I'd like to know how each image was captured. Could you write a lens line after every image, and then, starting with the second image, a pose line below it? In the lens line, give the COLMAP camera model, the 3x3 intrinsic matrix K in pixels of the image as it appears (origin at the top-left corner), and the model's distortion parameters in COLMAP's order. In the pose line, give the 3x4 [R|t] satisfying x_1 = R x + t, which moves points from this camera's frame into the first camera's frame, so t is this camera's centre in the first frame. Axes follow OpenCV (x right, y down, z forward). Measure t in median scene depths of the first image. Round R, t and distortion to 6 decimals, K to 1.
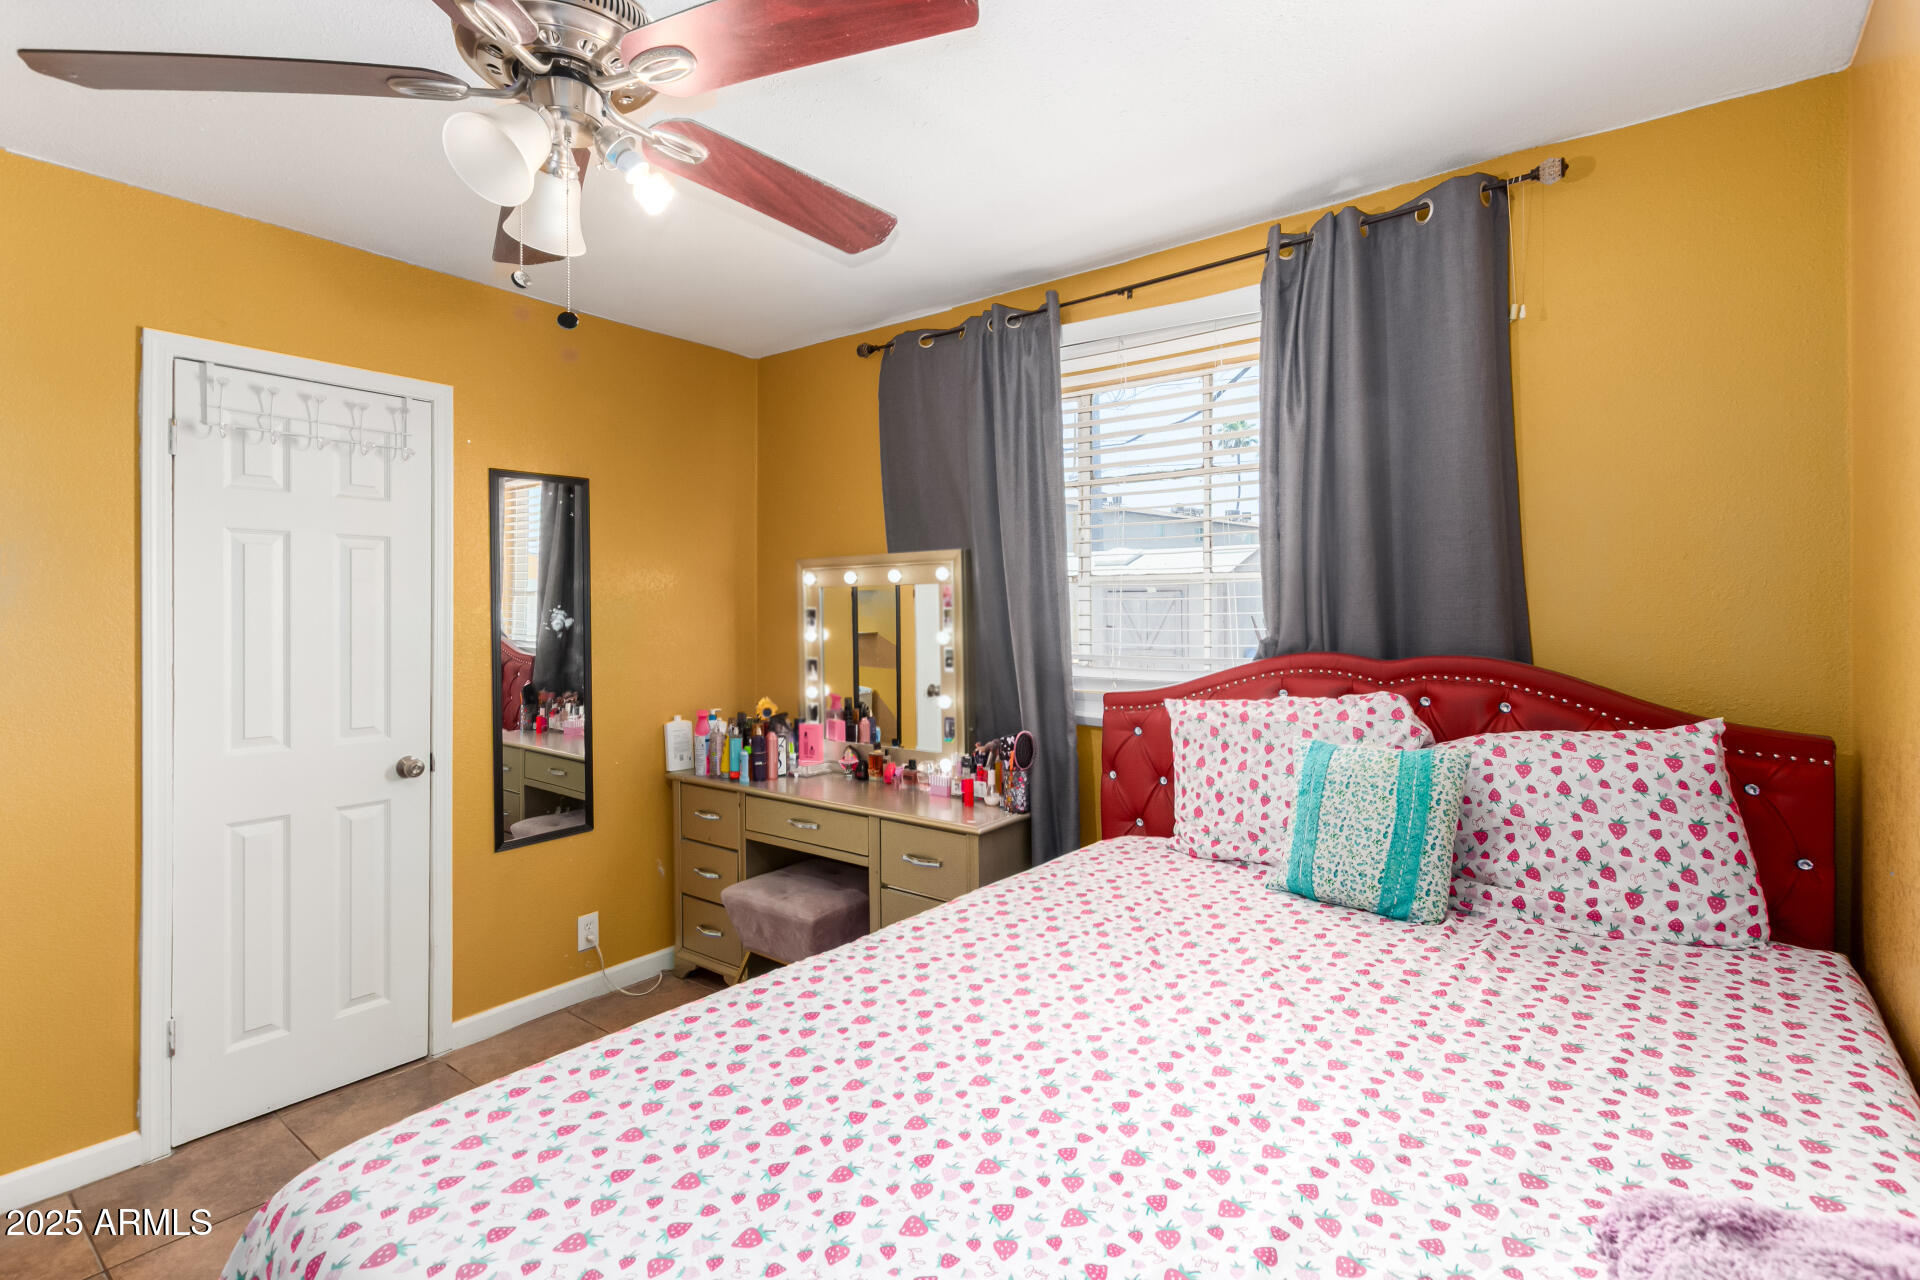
lens RADIAL K [[939.2, 0, 990.4], [0, 939.2, 609.3], [0, 0, 1]] dist [0.004416, 0.000259]
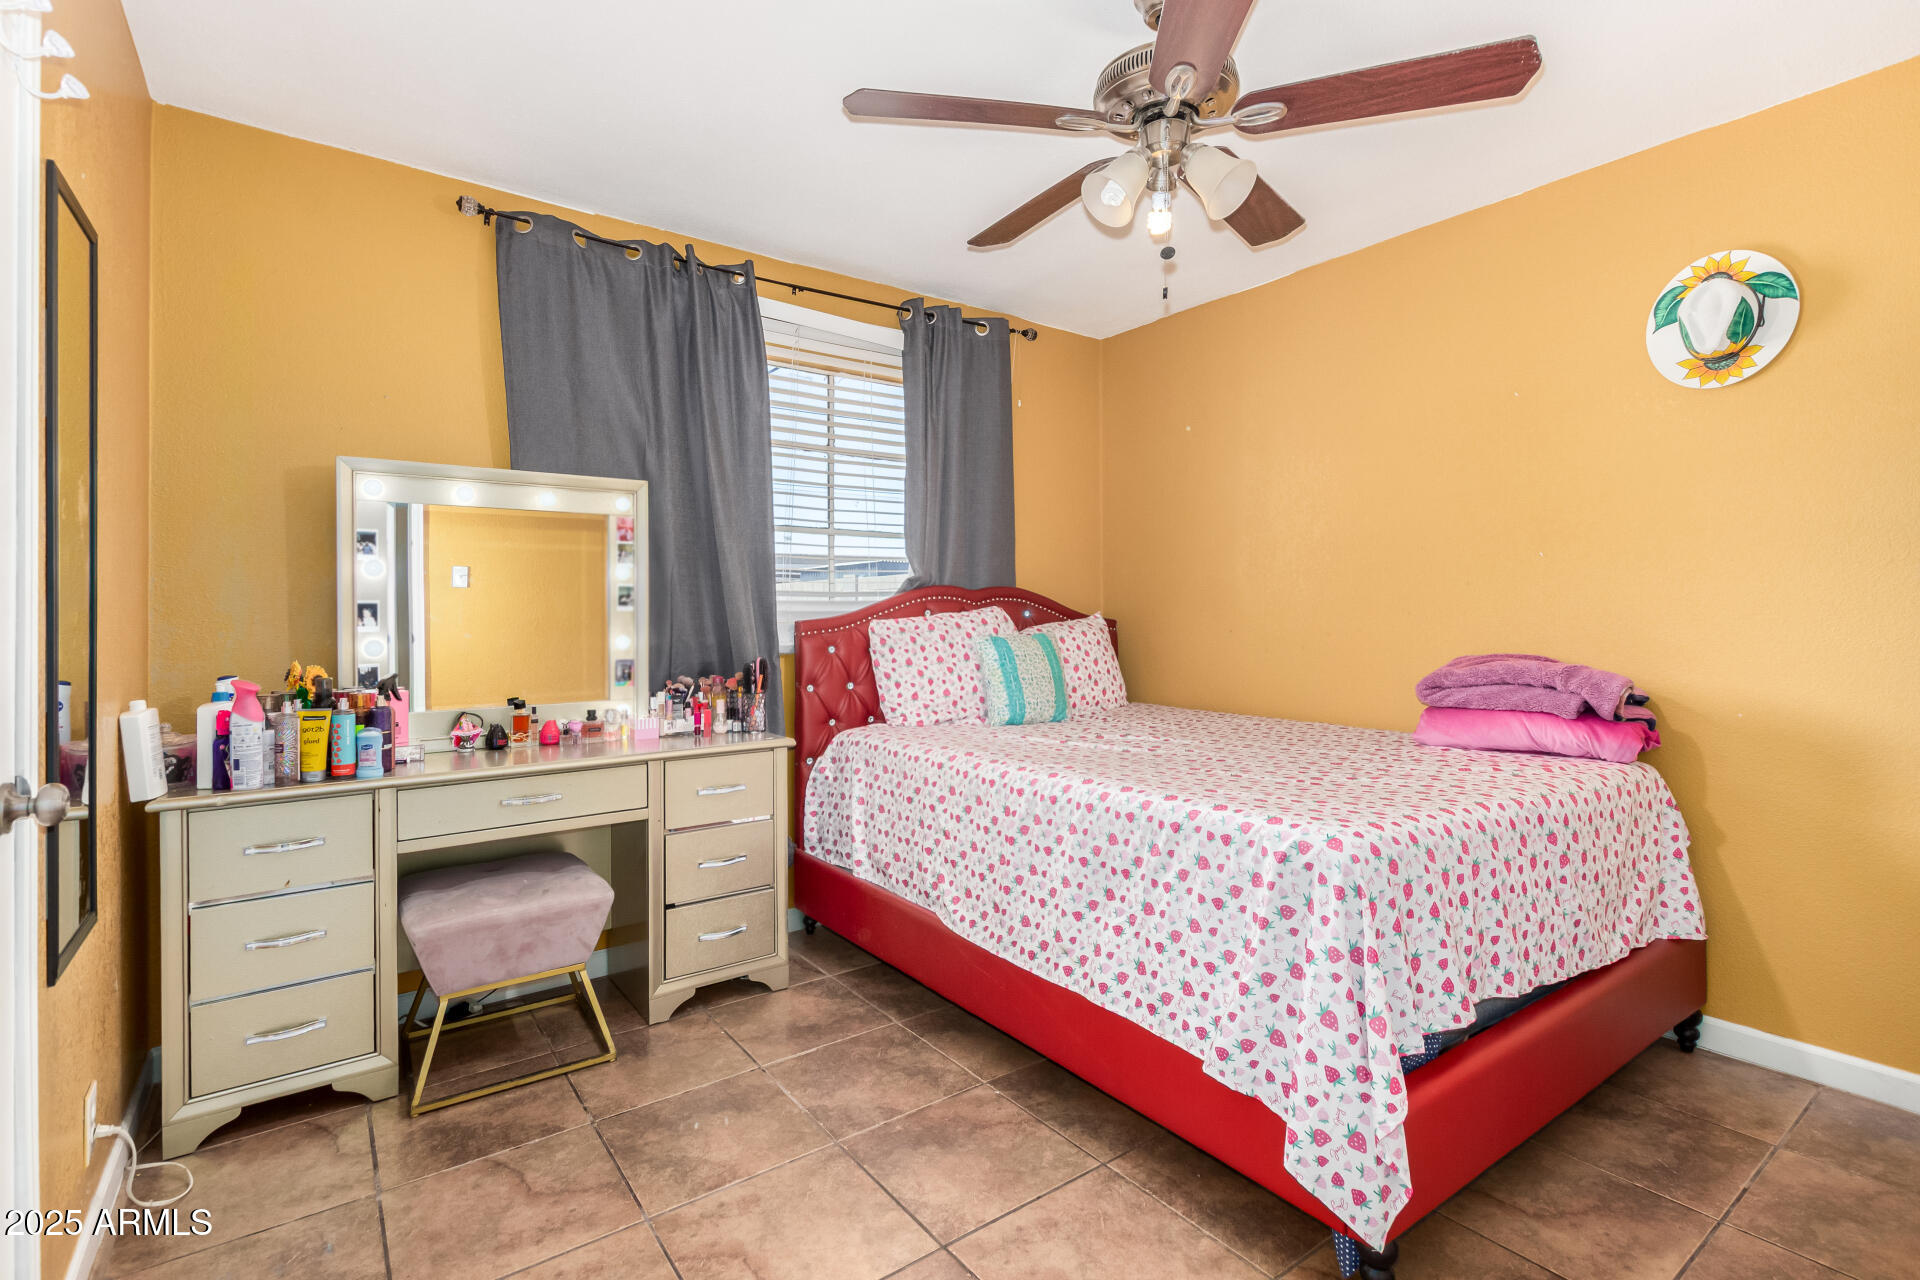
lens RADIAL K [[901.0, 0, 974.8], [0, 901.0, 624.2], [0, 0, 1]] dist [0.004809, 0.000429]
pose [[0.260036, -0.009431, 0.965553, -0.983037], [0.007538, 0.999942, 0.007737, 0.090779], [-0.965570, 0.005267, 0.260091, 0.517626]]
